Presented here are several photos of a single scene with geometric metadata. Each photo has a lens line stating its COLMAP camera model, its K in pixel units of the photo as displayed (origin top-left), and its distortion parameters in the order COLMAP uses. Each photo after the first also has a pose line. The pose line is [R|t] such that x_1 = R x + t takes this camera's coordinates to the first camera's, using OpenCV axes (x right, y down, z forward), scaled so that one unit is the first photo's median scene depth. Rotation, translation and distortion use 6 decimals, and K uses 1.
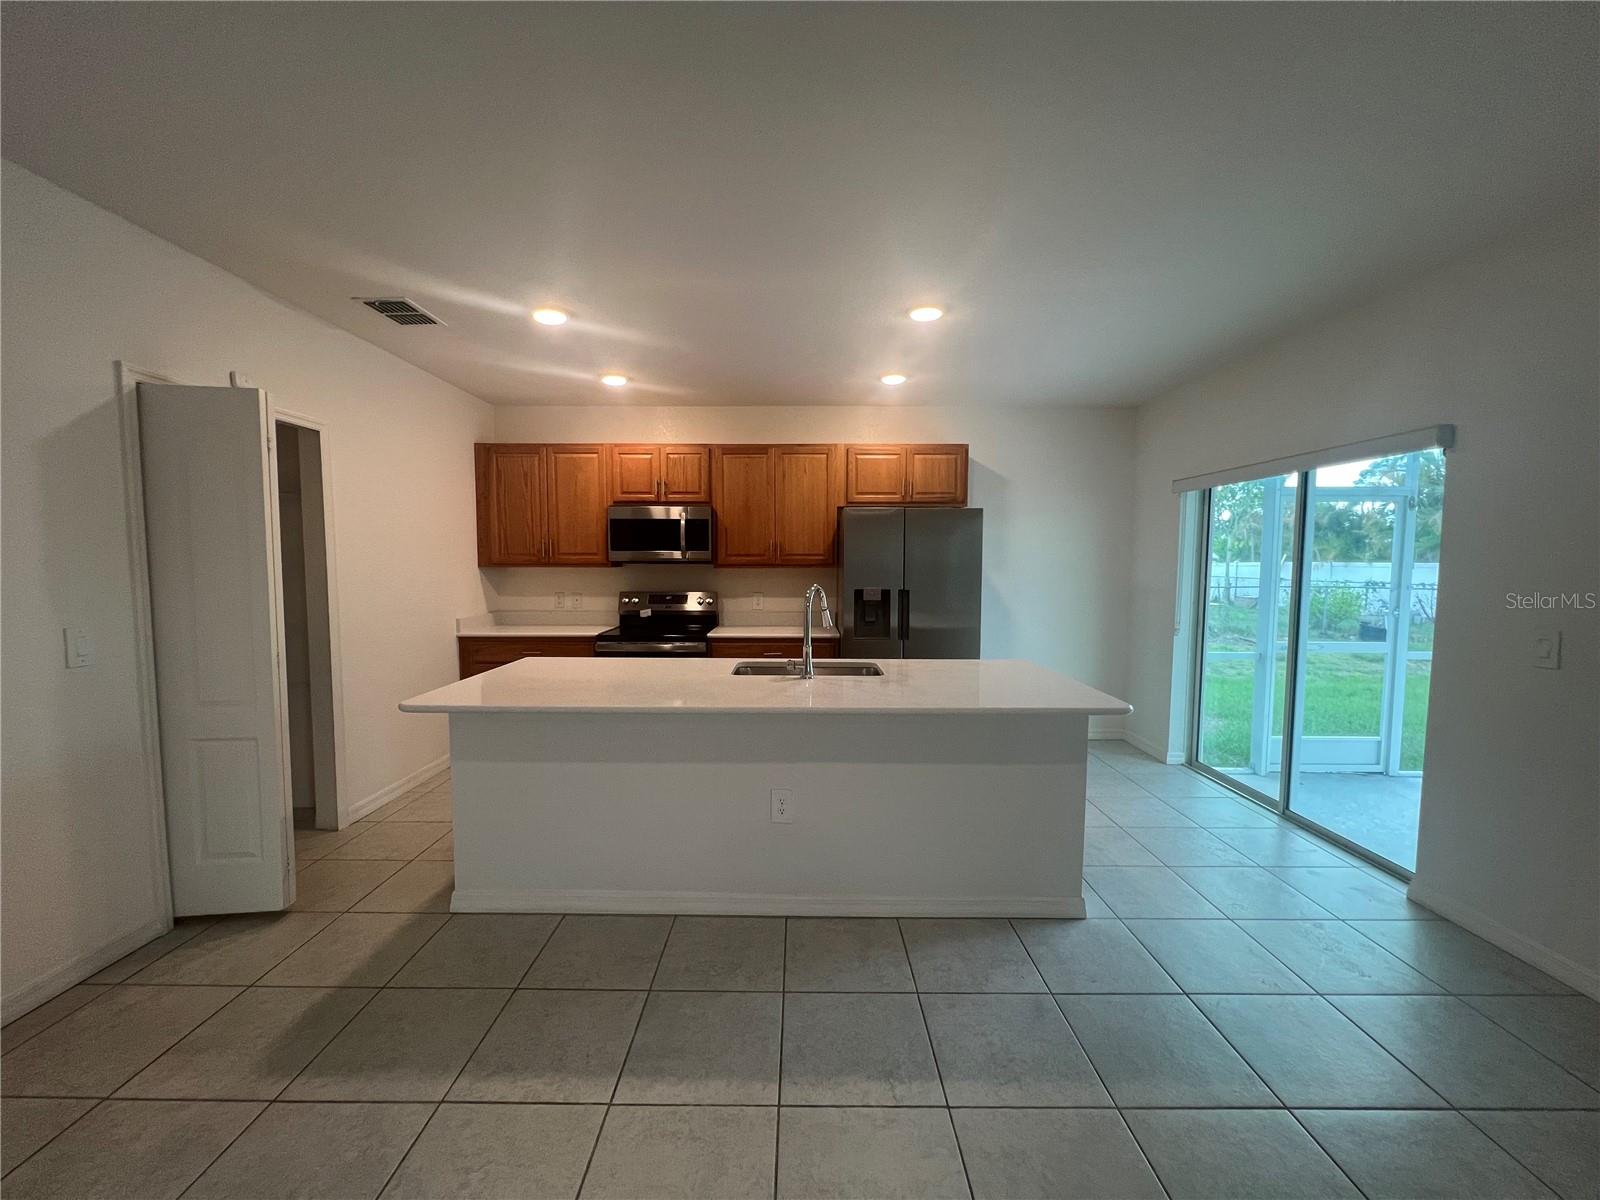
lens RADIAL K [[640.7, 0, 799.1], [0, 640.7, 604.6], [0, 0, 1]] dist [-0.001721, 0.000479]
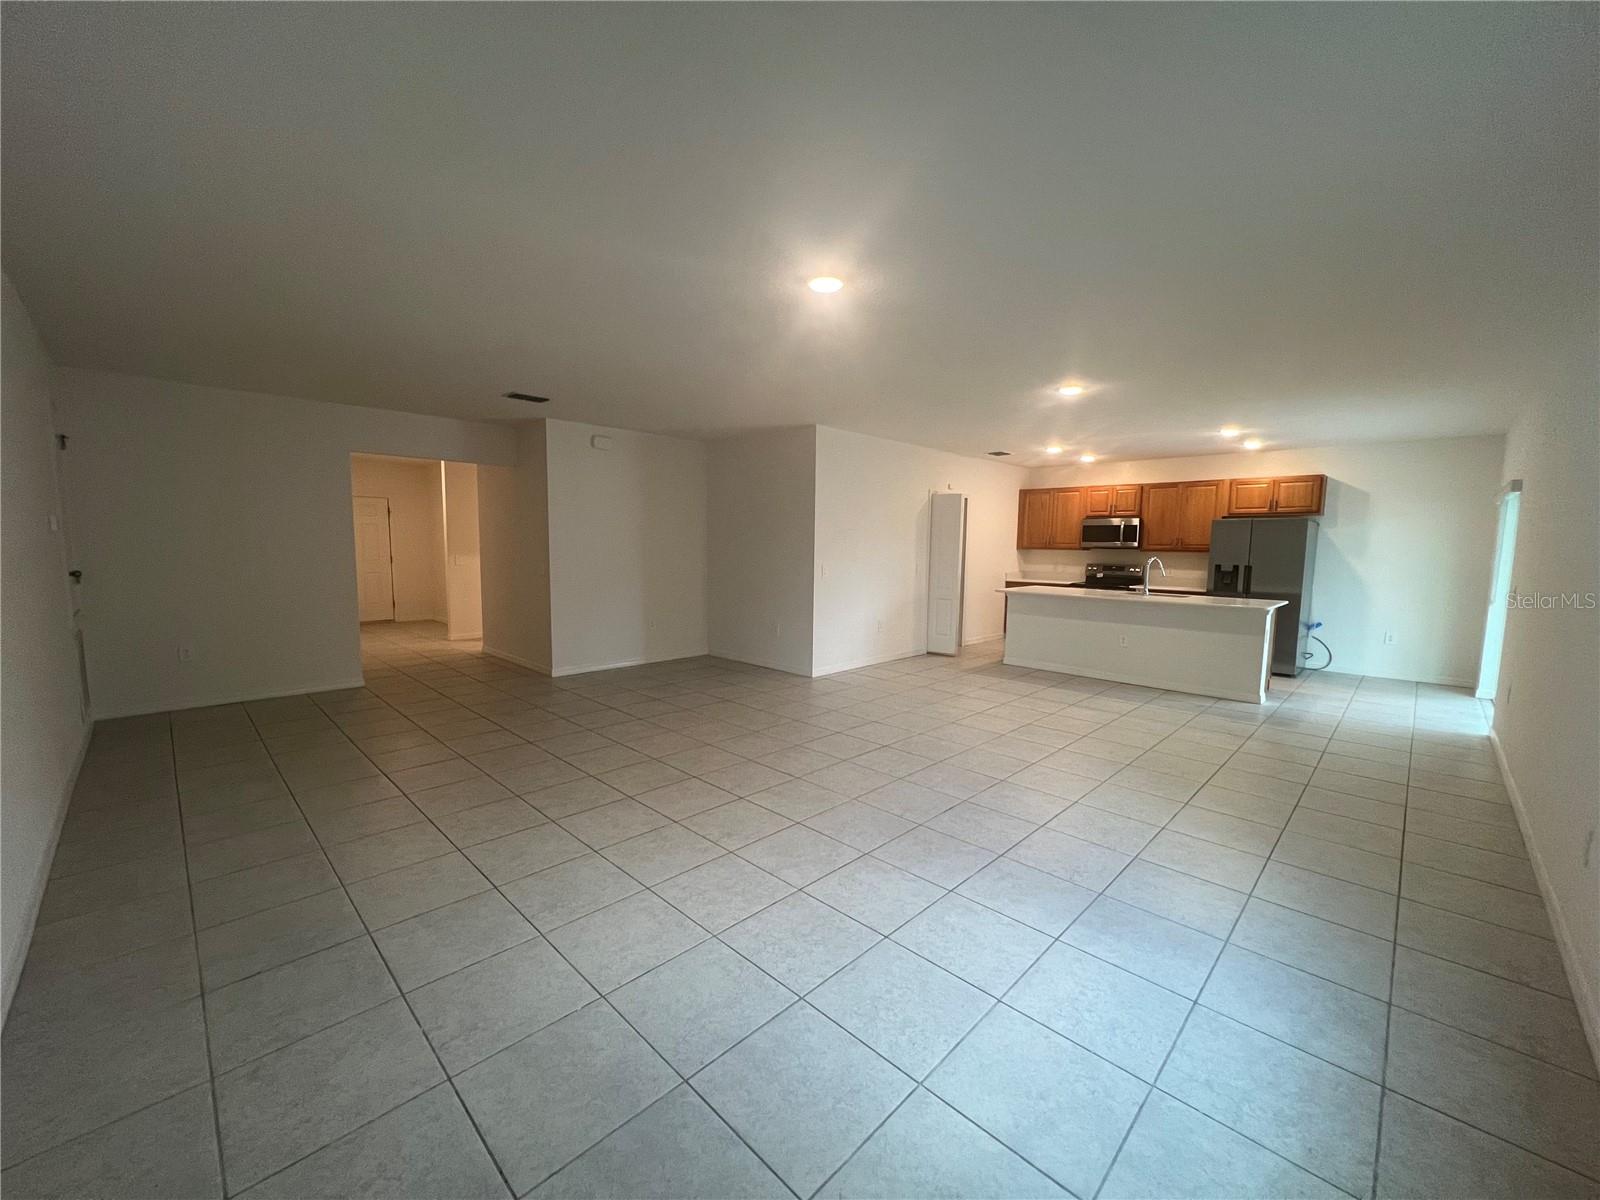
lens RADIAL K [[640.7, 0, 796.8], [0, 640.7, 604.4], [0, 0, 1]] dist [-0.001721, 0.000479]
pose [[0.712183, 0.074162, -0.698066, 0.457565], [-0.058523, 0.997215, 0.046236, 0.065693], [0.699550, 0.007924, 0.714539, -0.989033]]
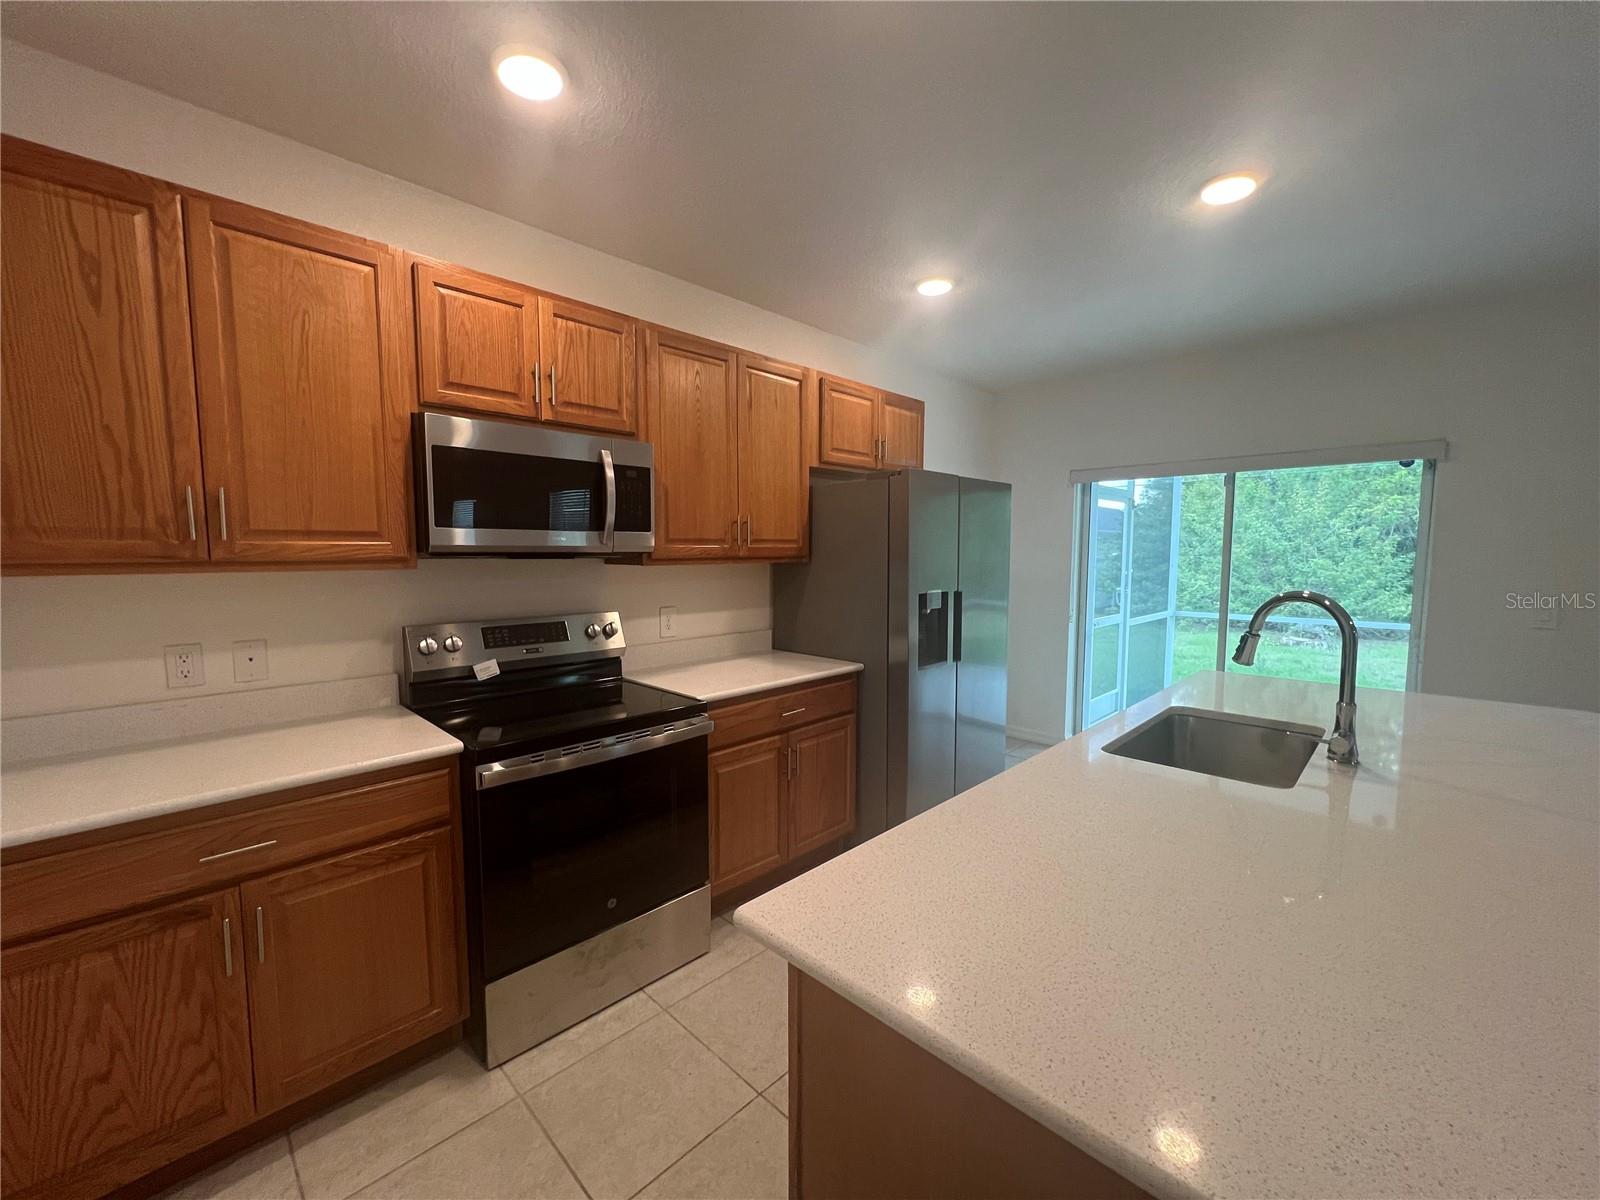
lens RADIAL K [[640.7, 0, 799.0], [0, 640.7, 599.1], [0, 0, 1]] dist [-0.001721, 0.000479]
pose [[0.701324, -0.056892, 0.710569, -0.417350], [0.048077, 0.998315, 0.032479, -0.041361], [-0.711219, 0.011383, 0.702878, 0.558897]]
